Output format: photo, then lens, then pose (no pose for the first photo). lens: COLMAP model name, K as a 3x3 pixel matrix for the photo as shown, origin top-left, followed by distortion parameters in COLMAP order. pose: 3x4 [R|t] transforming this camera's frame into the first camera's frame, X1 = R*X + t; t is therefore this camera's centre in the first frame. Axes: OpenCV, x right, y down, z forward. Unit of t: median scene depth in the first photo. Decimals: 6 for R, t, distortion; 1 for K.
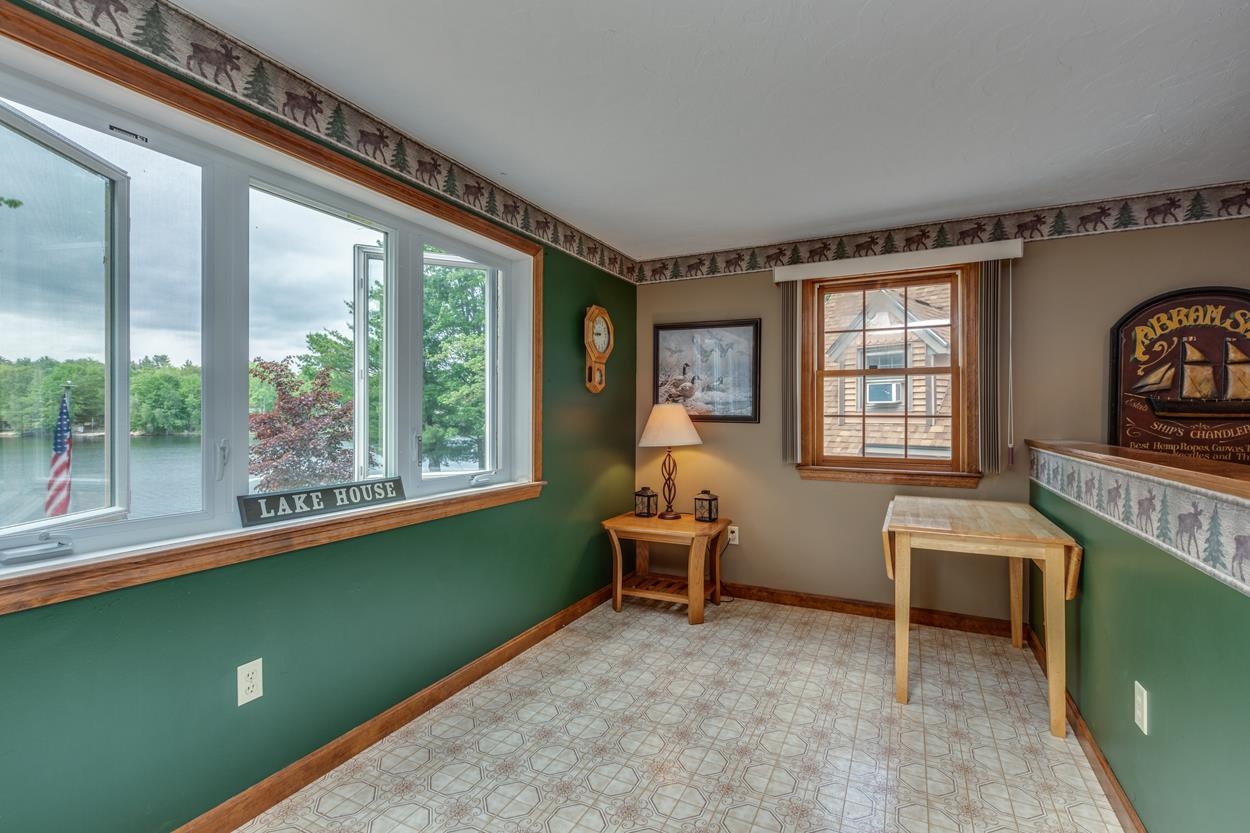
lens RADIAL K [[567.9, 0, 629.9], [0, 567.9, 418.0], [0, 0, 1]] dist [0.000721, 0.000004]
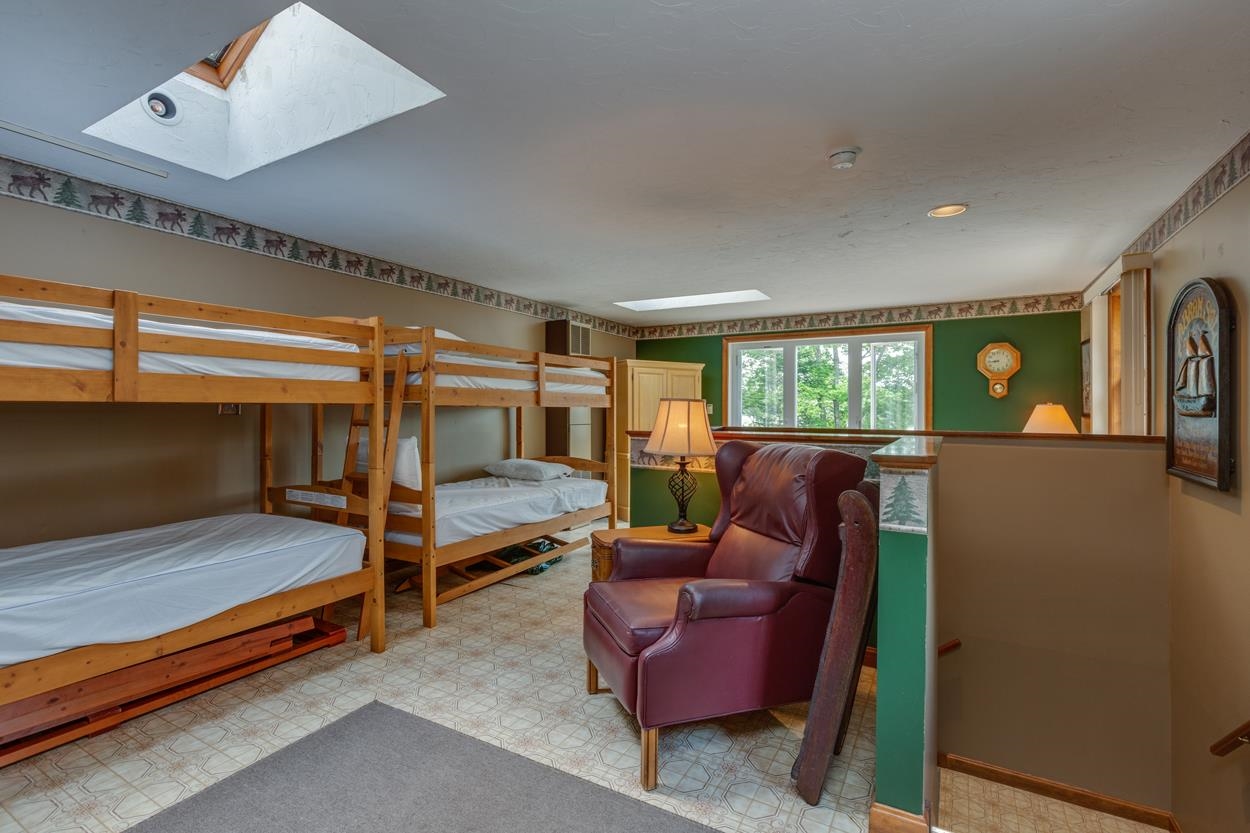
lens RADIAL K [[567.9, 0, 626.9], [0, 567.9, 413.0], [0, 0, 1]] dist [0.000721, 0.000004]
pose [[0.059837, -0.004385, 0.998199, -0.107656], [-0.006479, 0.999968, 0.004781, -0.000273], [-0.998187, -0.006753, 0.059807, 0.052869]]
